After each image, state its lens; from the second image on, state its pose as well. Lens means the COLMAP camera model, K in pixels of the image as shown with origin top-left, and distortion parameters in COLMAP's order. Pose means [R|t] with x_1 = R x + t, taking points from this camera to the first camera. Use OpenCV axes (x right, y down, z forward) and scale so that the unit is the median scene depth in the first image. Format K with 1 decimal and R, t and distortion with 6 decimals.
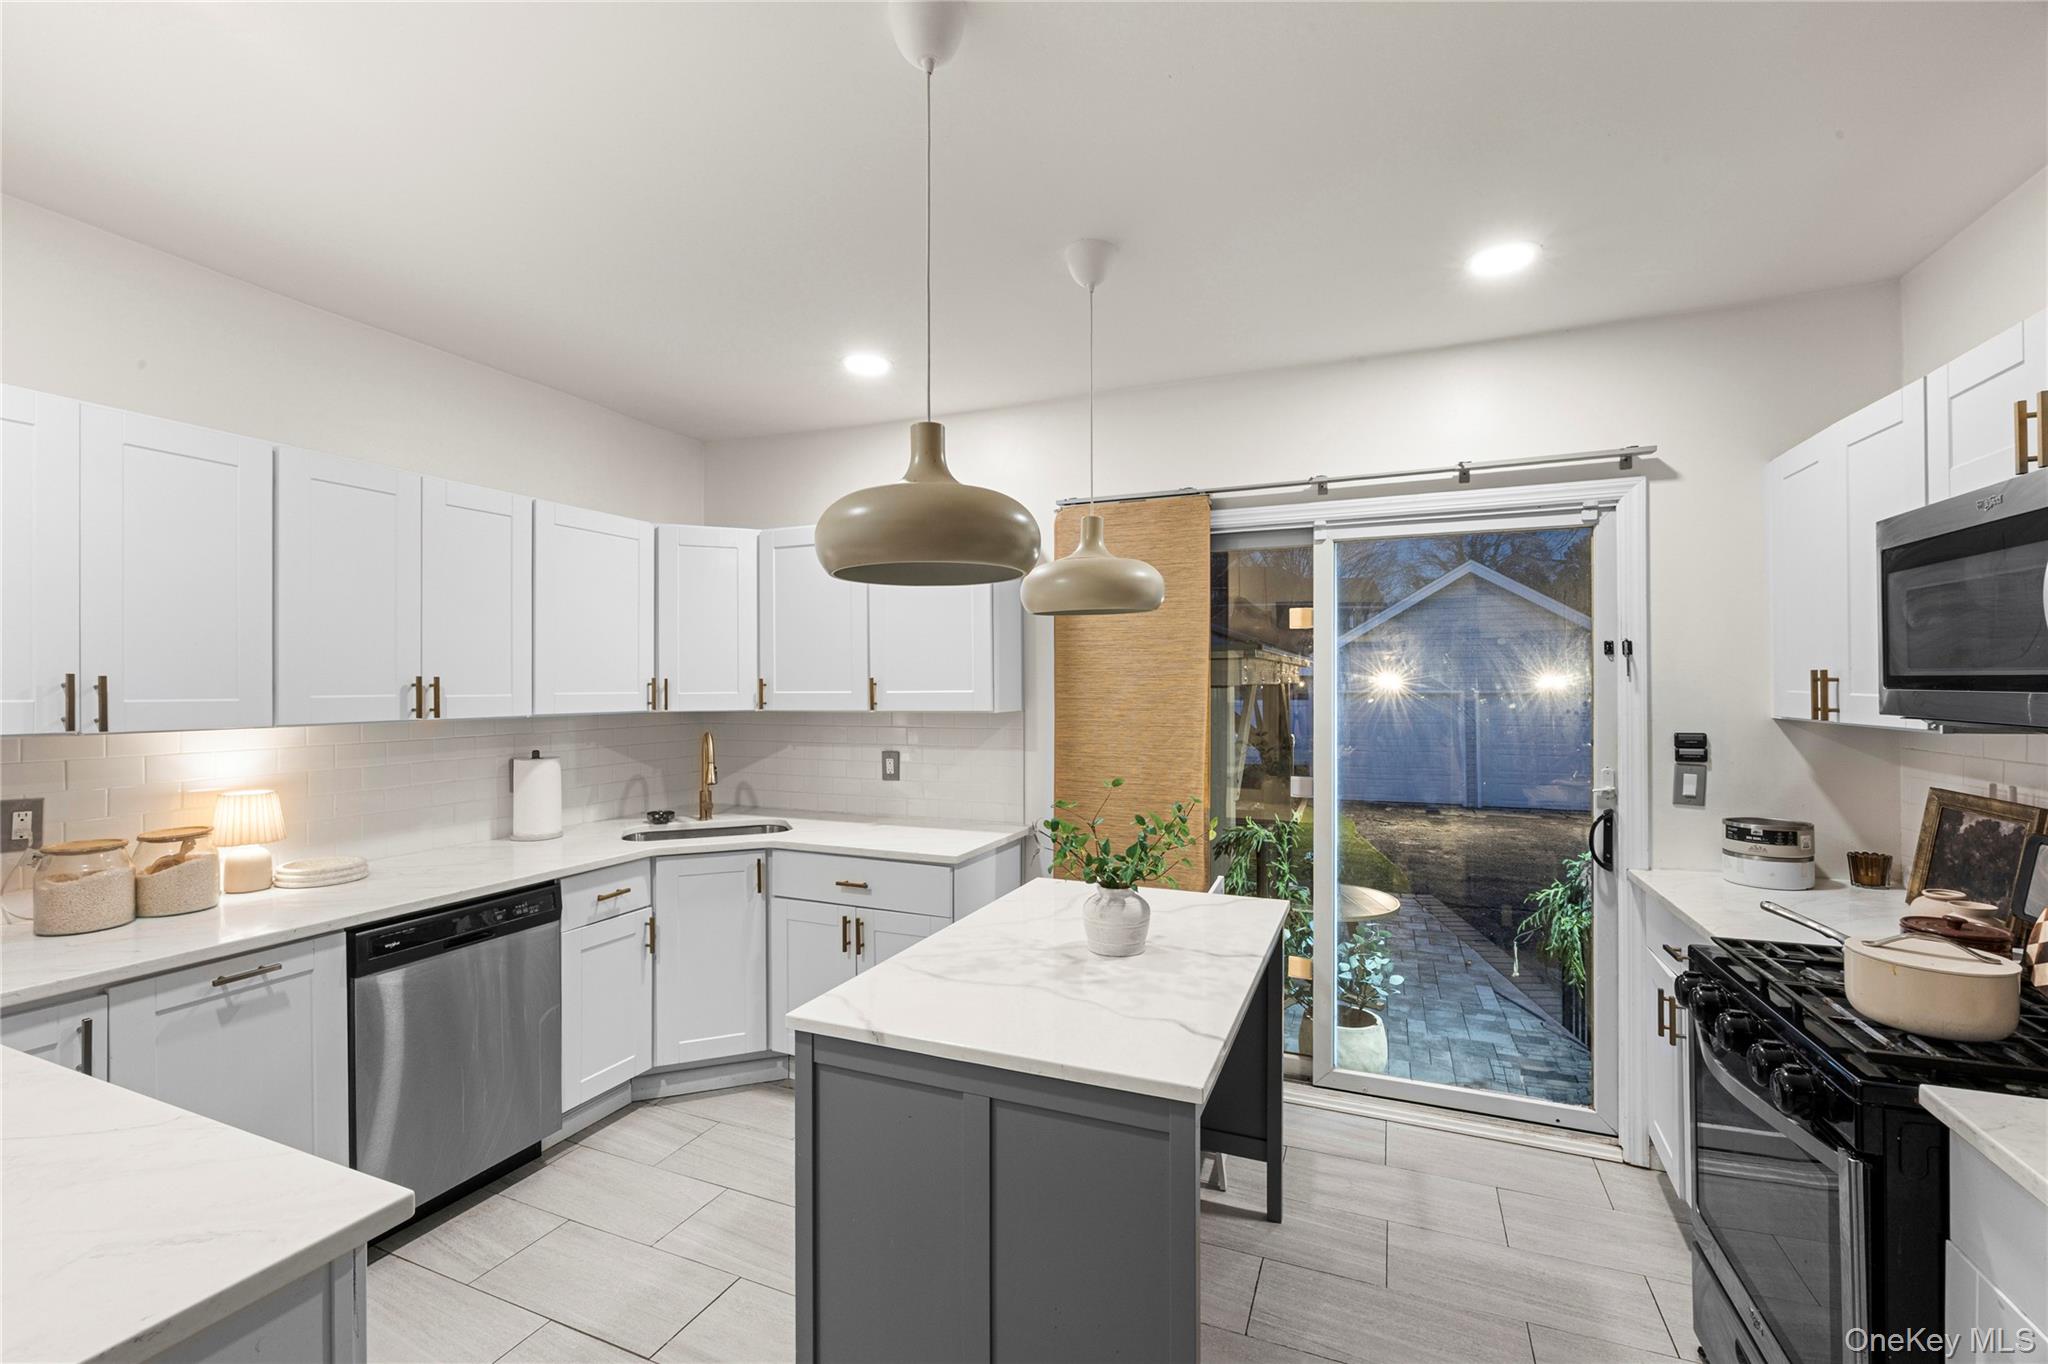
lens RADIAL K [[873.1, 0, 1015.5], [0, 873.1, 686.8], [0, 0, 1]] dist [-0.007160, 0.000329]
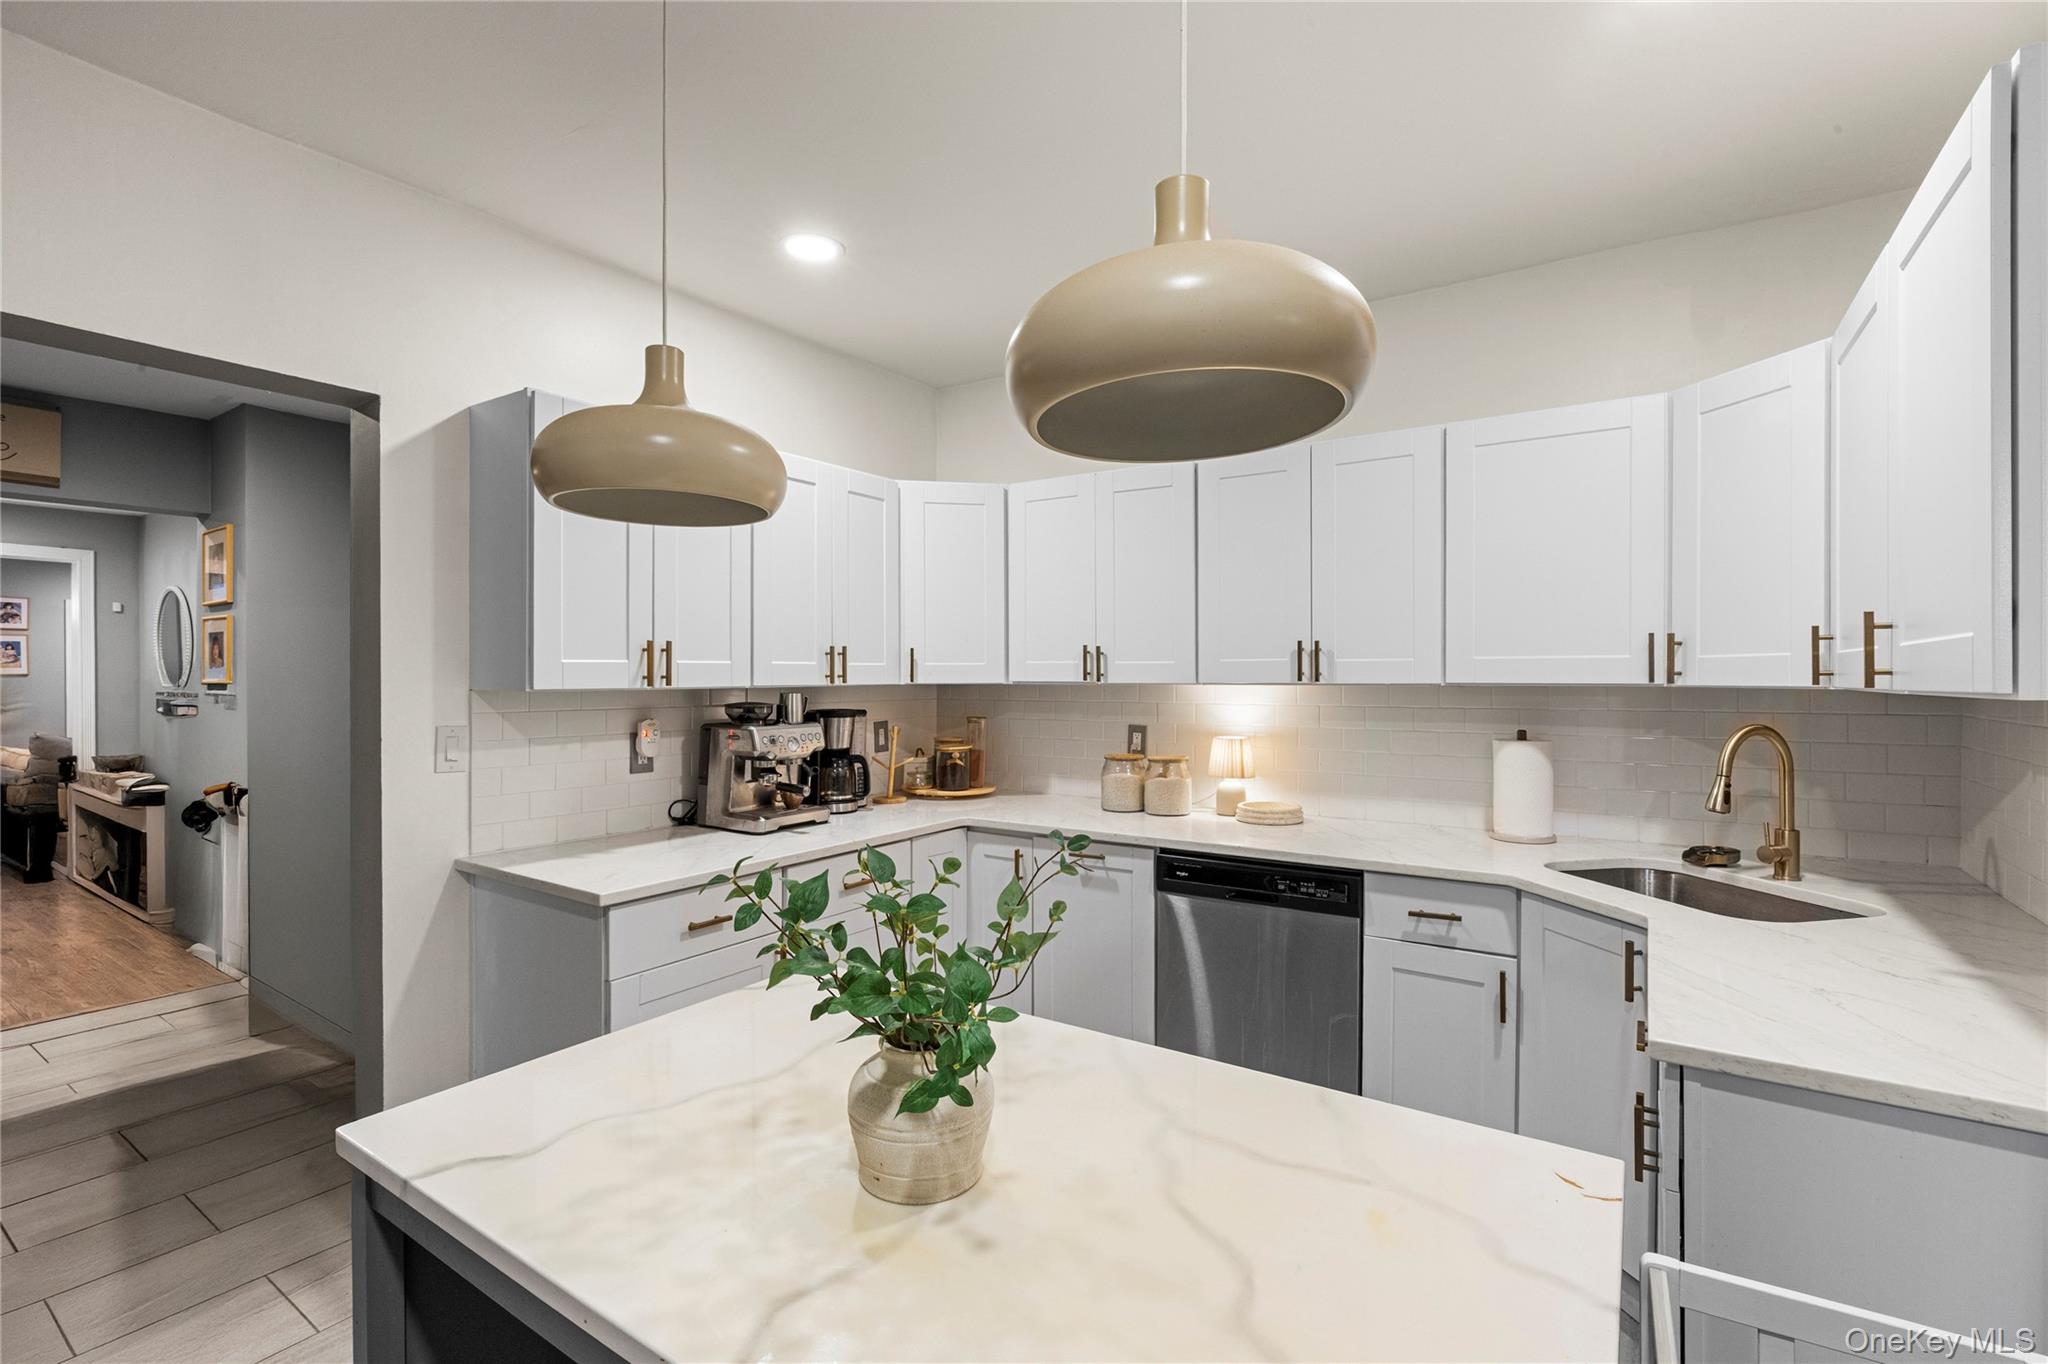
lens RADIAL K [[923.0, 0, 1024.0], [0, 923.0, 682.0], [0, 0, 1]] dist [-0.000927, -0.000063]
pose [[-0.180991, 0.009411, -0.983440, 0.407562], [-0.002477, 0.999947, 0.010025, 0.024223], [0.983482, 0.004250, -0.180958, 0.792222]]
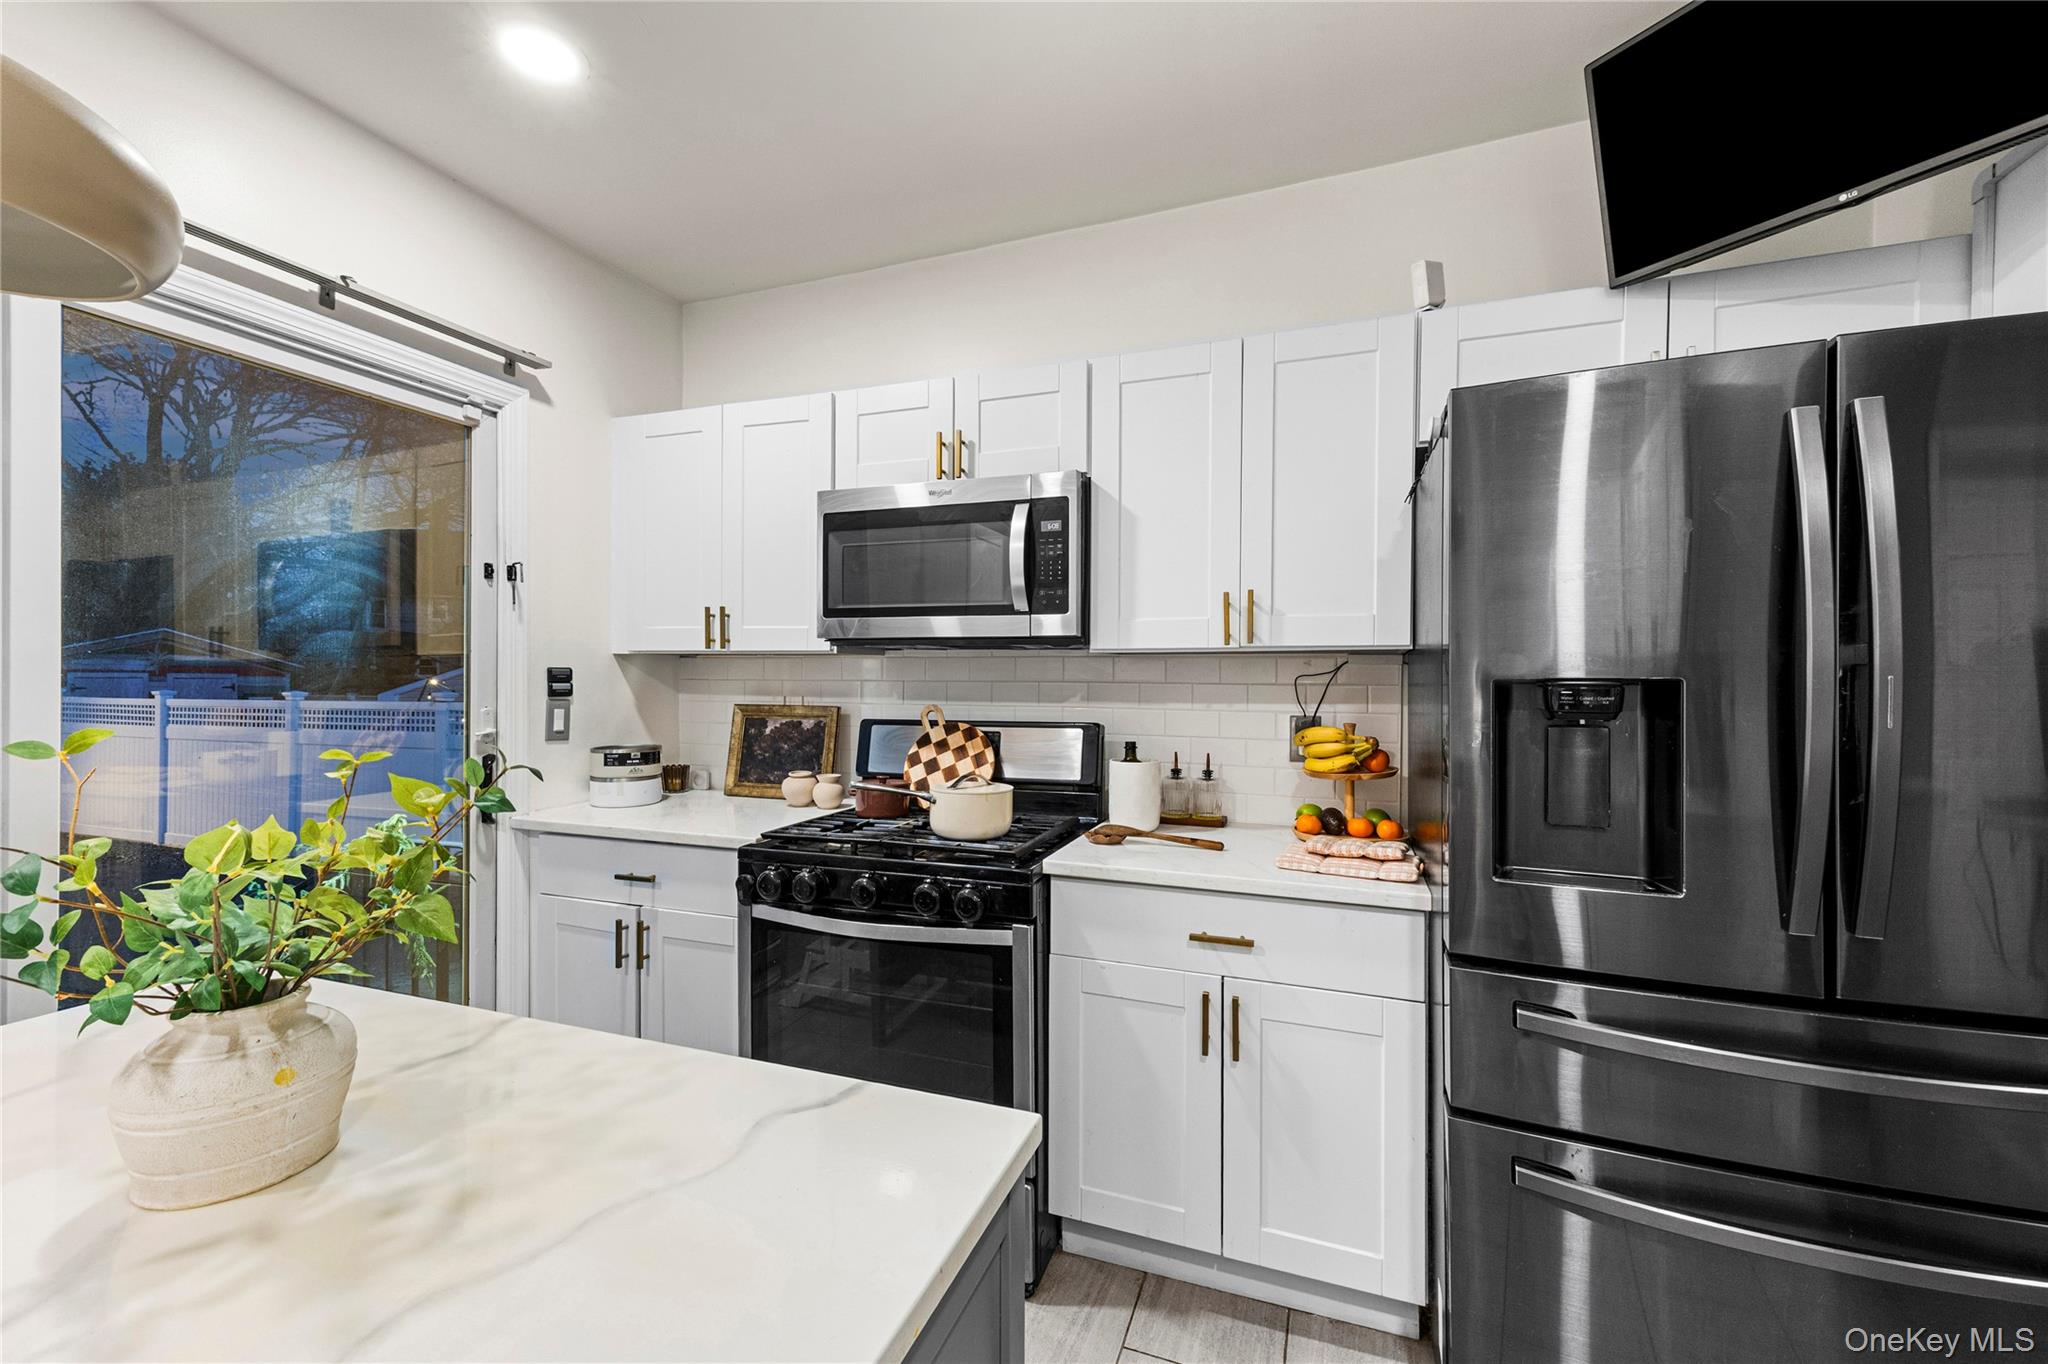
lens RADIAL K [[833.6, 0, 1024.0], [0, 833.6, 682.0], [0, 0, 1]] dist [0.017668, -0.000025]
pose [[-0.051207, 0.004448, 0.998678, -0.183245], [-0.003998, 0.999981, -0.004659, 0.065502], [-0.998680, -0.004231, -0.051188, 0.474851]]
